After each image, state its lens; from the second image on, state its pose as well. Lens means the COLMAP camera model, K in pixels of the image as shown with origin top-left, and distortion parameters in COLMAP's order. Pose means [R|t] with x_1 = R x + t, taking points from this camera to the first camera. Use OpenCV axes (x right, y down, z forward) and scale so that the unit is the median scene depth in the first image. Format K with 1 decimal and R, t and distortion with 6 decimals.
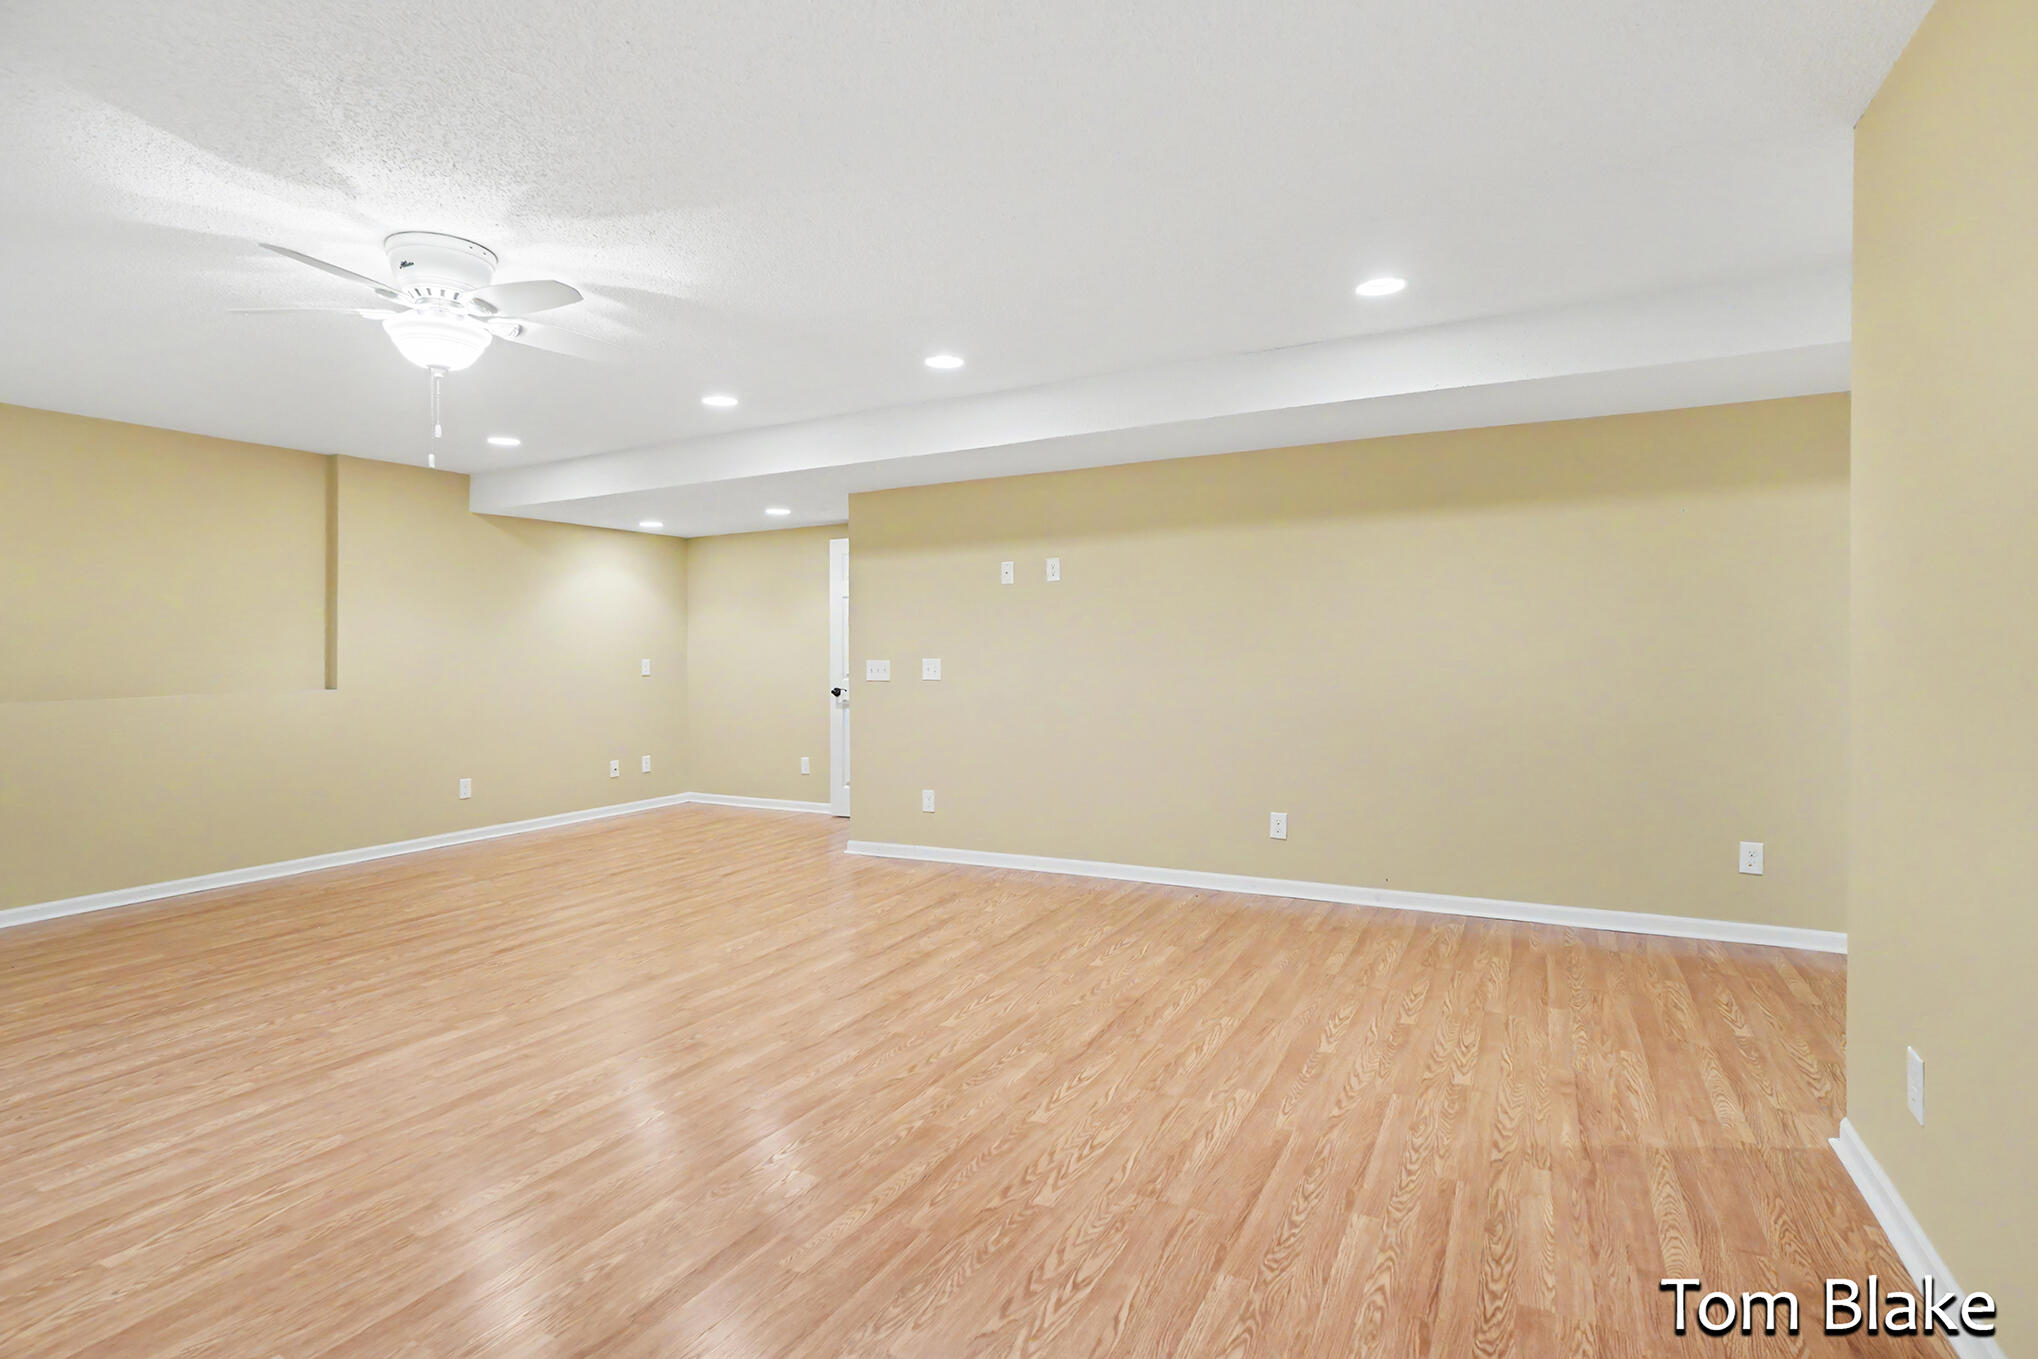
lens RADIAL K [[1039.6, 0, 1046.1], [0, 1039.6, 647.1], [0, 0, 1]] dist [-0.043121, 0.025800]
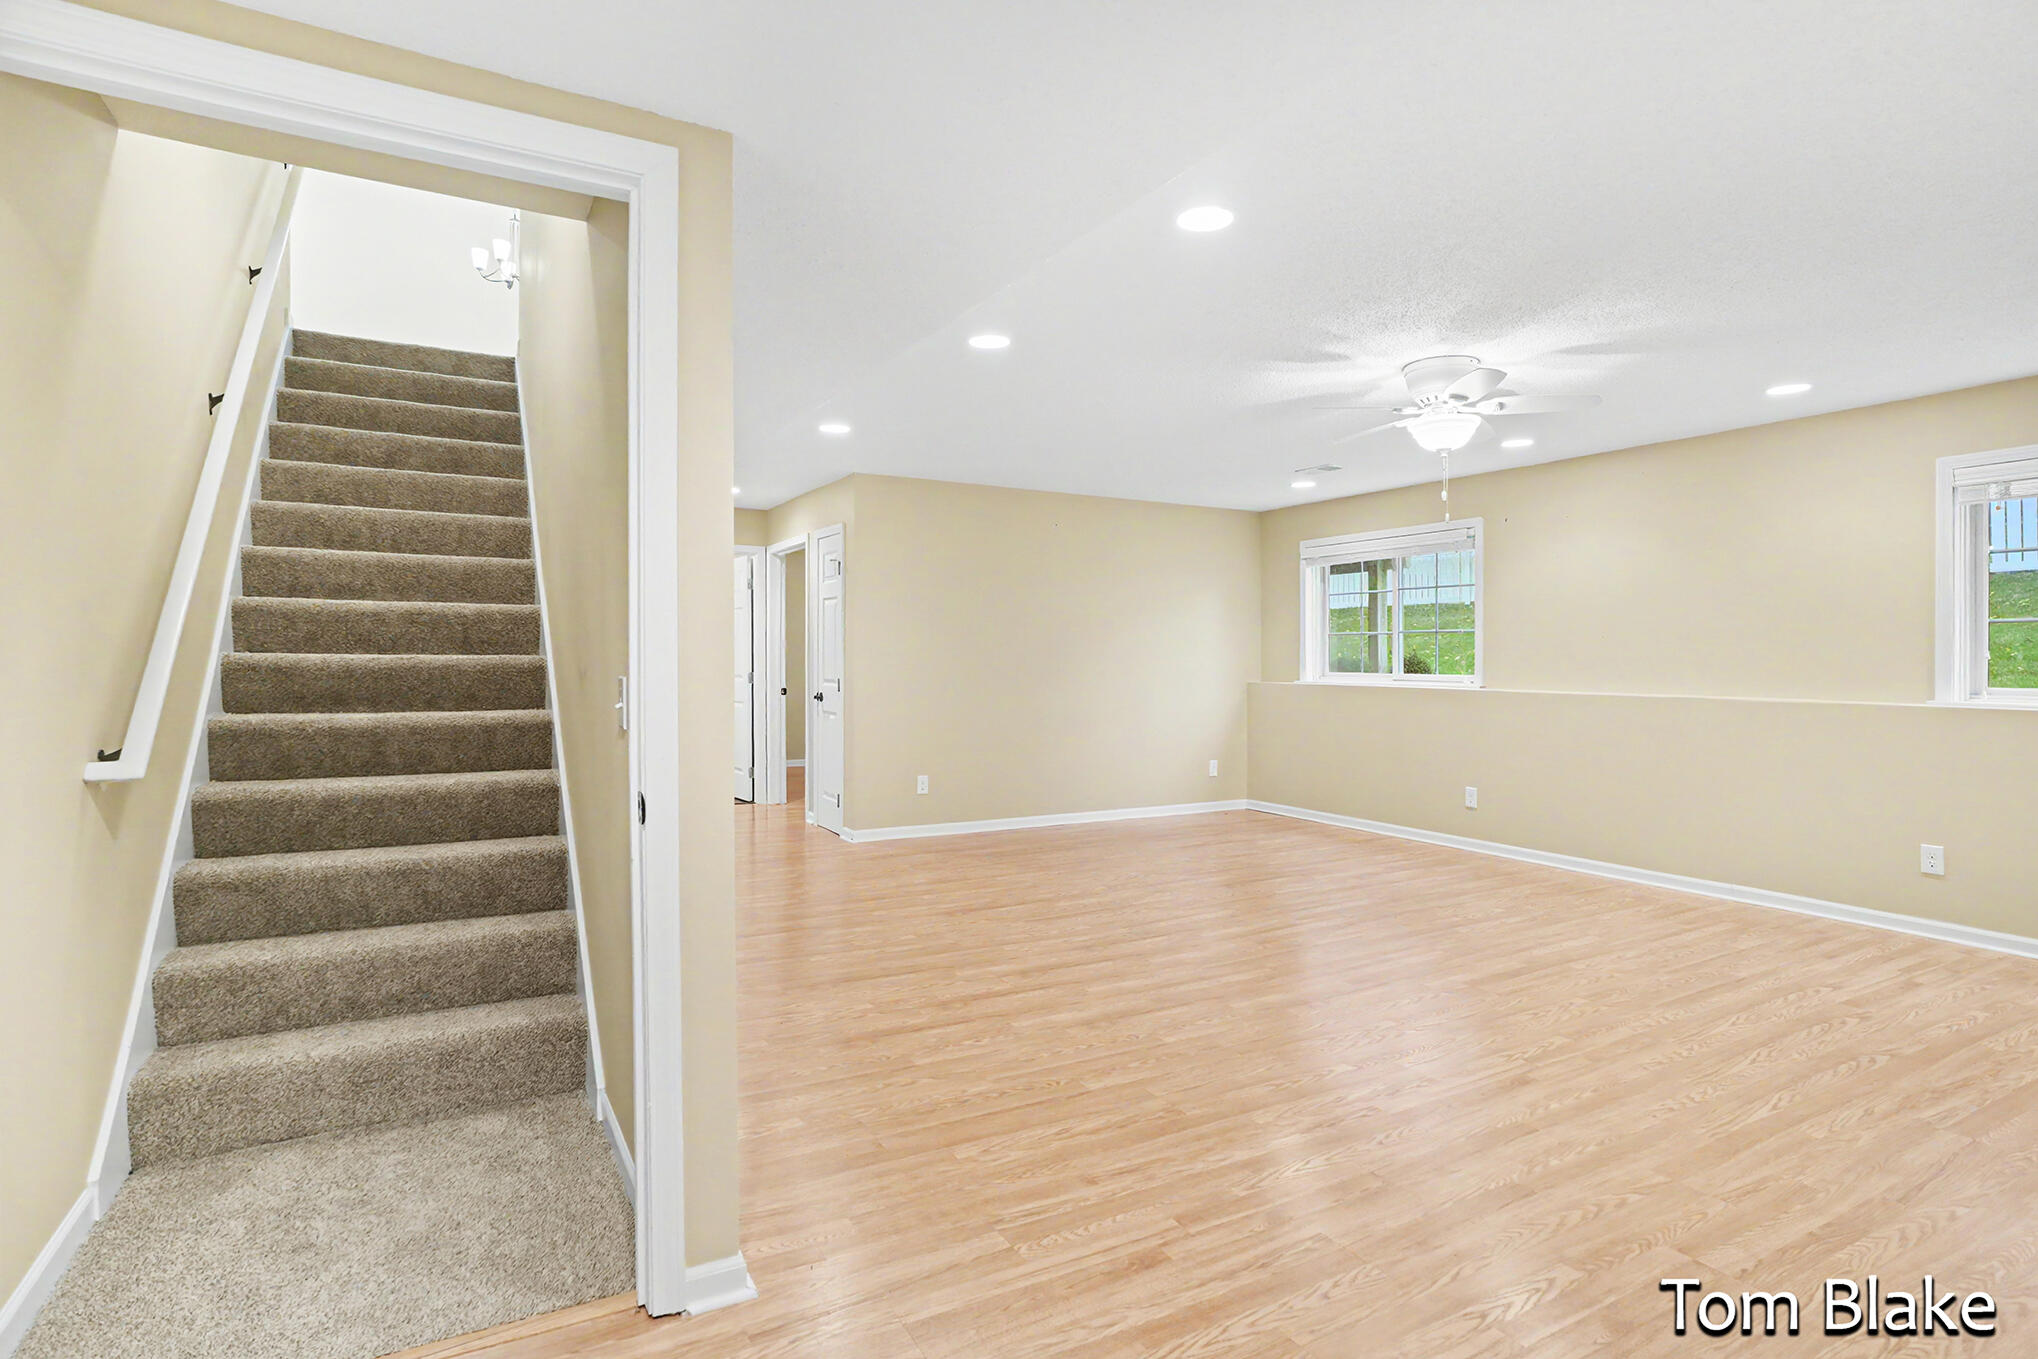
lens RADIAL K [[1022.2, 0, 1014.9], [0, 1022.2, 667.6], [0, 0, 1]] dist [-0.036855, 0.023181]
pose [[-0.836270, 0.001369, 0.548316, -0.824416], [0.000803, 0.999999, -0.001272, 0.020396], [-0.548317, -0.000623, -0.836270, 2.358568]]
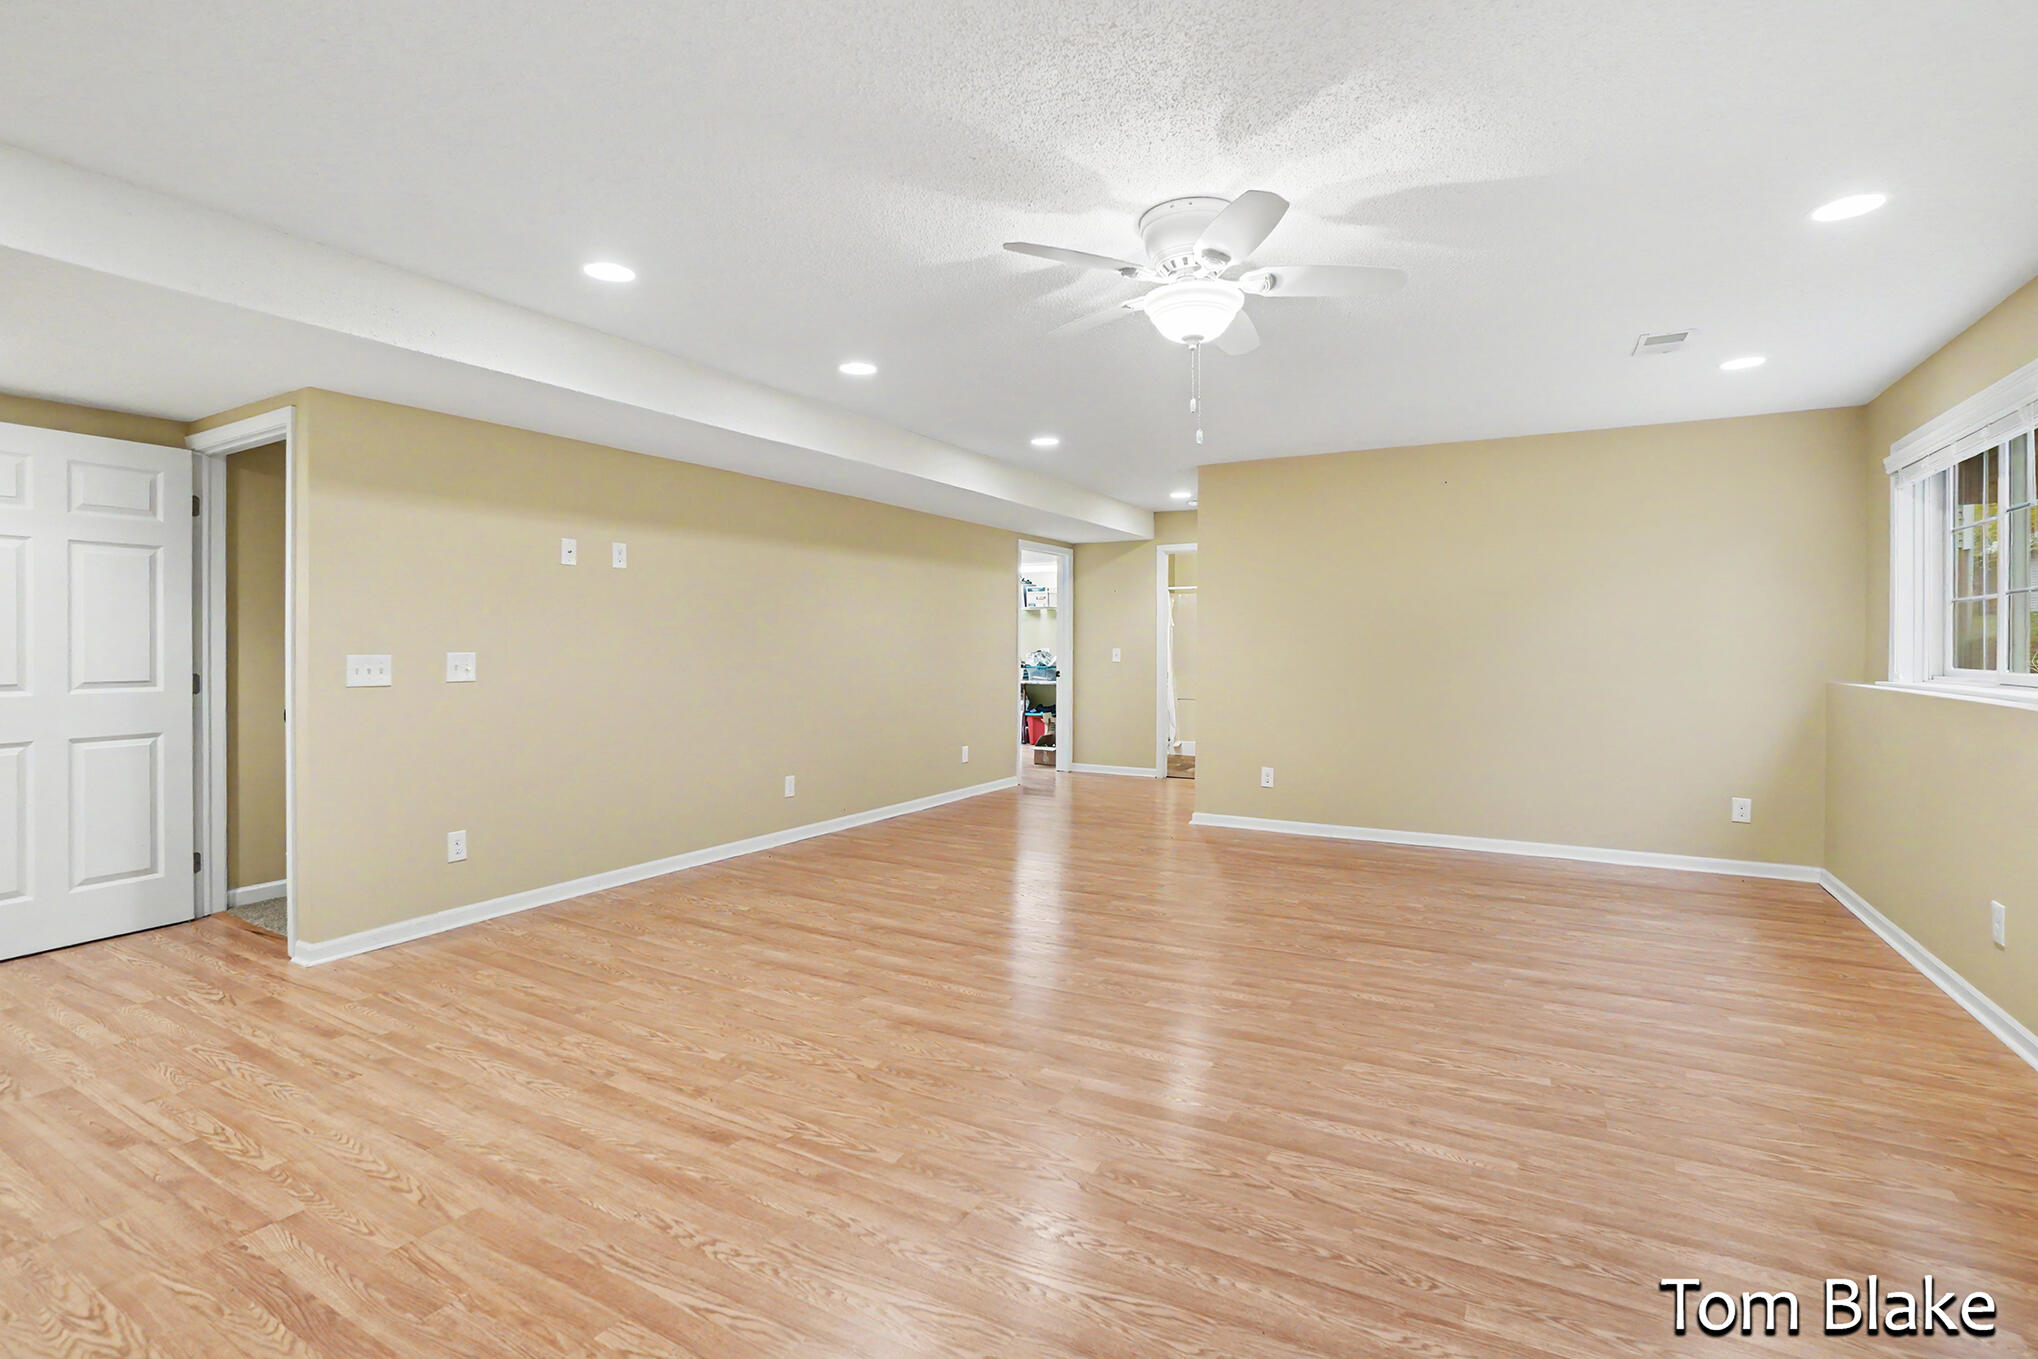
lens RADIAL K [[938.4, 0, 1018.9], [0, 938.4, 660.1], [0, 0, 1]] dist [-0.054089, 0.023340]
pose [[0.030664, -0.001774, 0.999528, -1.408798], [-0.006120, 0.999979, 0.001963, 0.024483], [-0.999511, -0.006177, 0.030653, 1.089080]]
